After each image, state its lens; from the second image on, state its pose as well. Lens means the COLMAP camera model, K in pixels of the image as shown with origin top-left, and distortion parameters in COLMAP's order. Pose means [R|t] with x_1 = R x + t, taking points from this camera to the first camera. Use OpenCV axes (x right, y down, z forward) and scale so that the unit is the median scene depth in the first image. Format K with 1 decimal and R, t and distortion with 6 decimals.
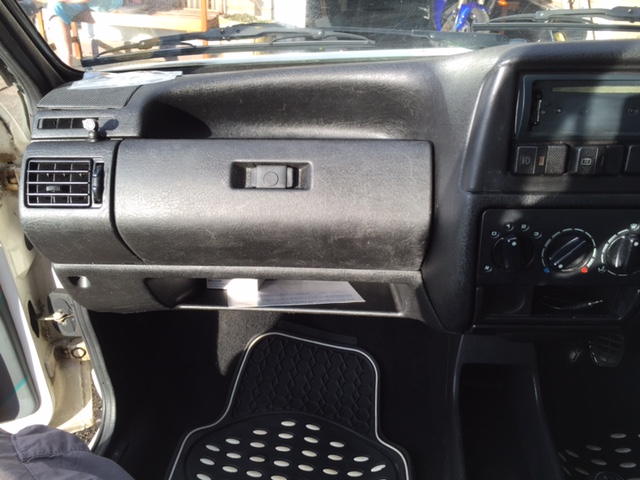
lens RADIAL K [[534.7, 0, 359.7], [0, 534.7, 239.2], [0, 0, 1]] dist [0.052801, -0.074638]
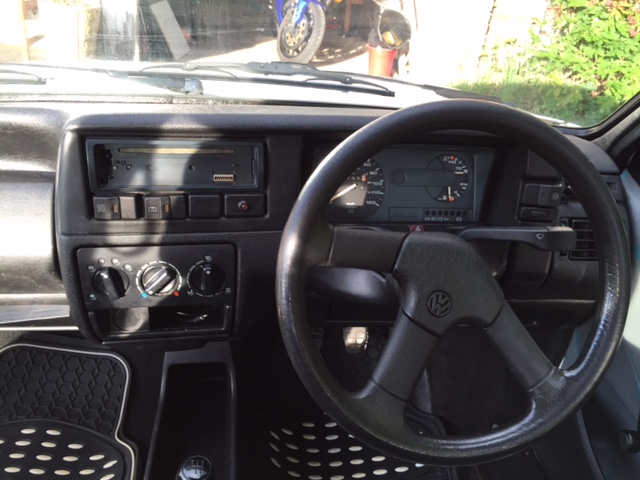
lens RADIAL K [[534.7, 0, 359.7], [0, 534.7, 239.2], [0, 0, 1]] dist [0.052801, -0.074638]
pose [[0.978654, -0.030545, 0.203233, 0.315054], [0.023581, 0.999052, 0.036600, -0.054570], [-0.204158, -0.031026, 0.978446, -0.149225]]
